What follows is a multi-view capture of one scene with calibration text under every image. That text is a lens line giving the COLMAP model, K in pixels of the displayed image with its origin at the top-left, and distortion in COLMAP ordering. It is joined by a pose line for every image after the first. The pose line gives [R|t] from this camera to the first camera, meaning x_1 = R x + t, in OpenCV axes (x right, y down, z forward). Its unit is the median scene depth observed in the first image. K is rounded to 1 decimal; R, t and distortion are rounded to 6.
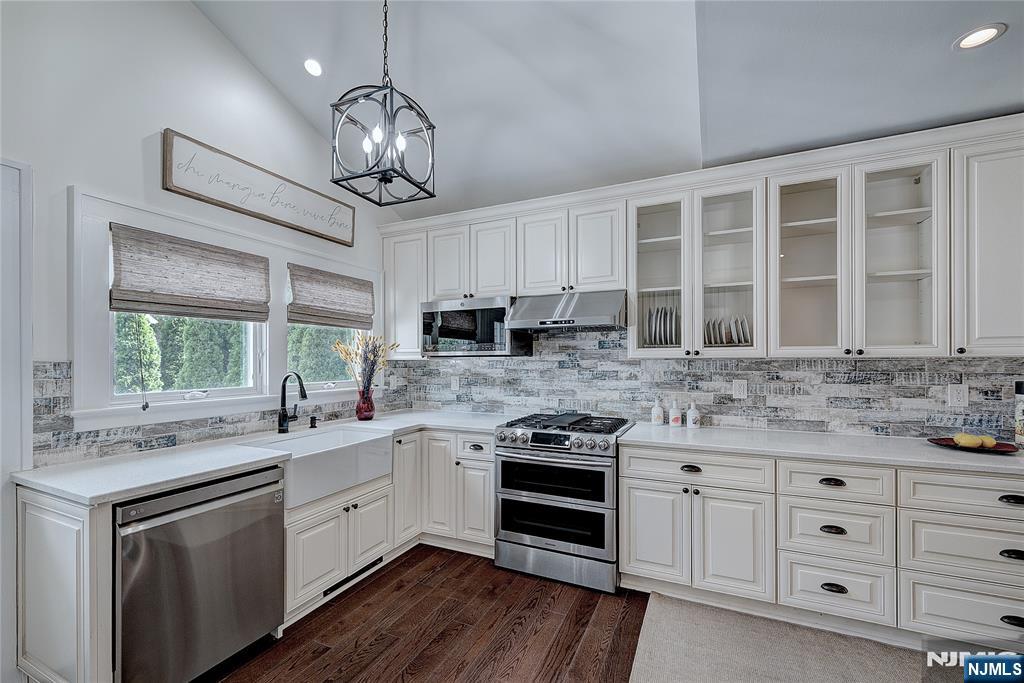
lens RADIAL K [[417.5, 0, 536.8], [0, 417.5, 357.8], [0, 0, 1]] dist [-0.001479, -0.000286]
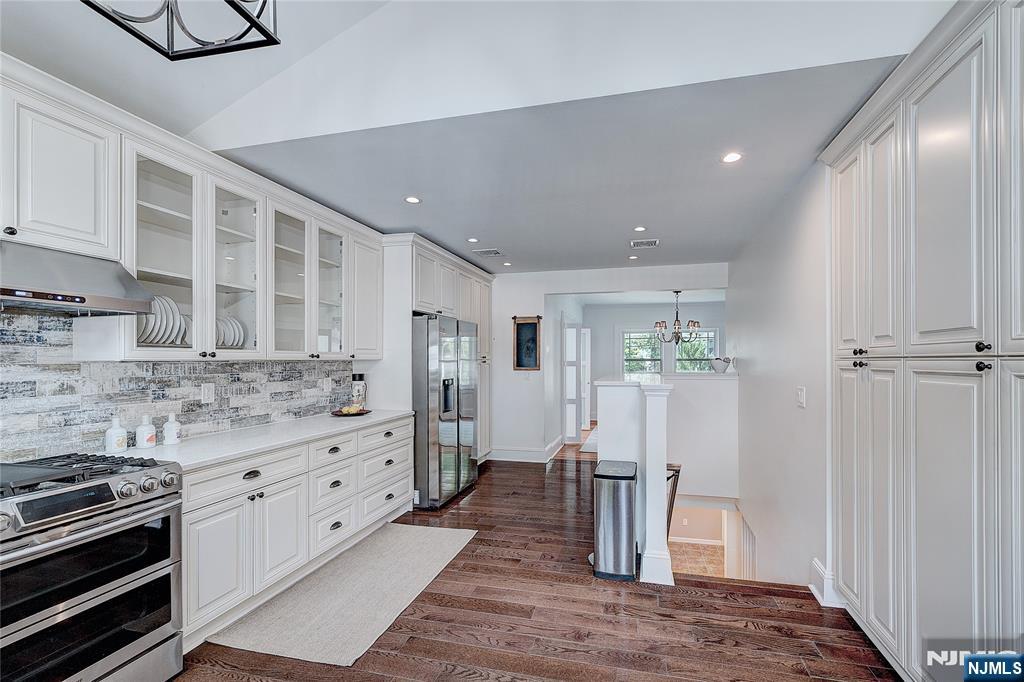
lens RADIAL K [[417.5, 0, 536.8], [0, 417.5, 357.3], [0, 0, 1]] dist [-0.001479, -0.000286]
pose [[-0.165211, 0.009615, 0.986211, -0.588571], [-0.000243, 0.999952, -0.009789, 0.002496], [-0.986258, -0.001857, -0.165201, 0.429082]]
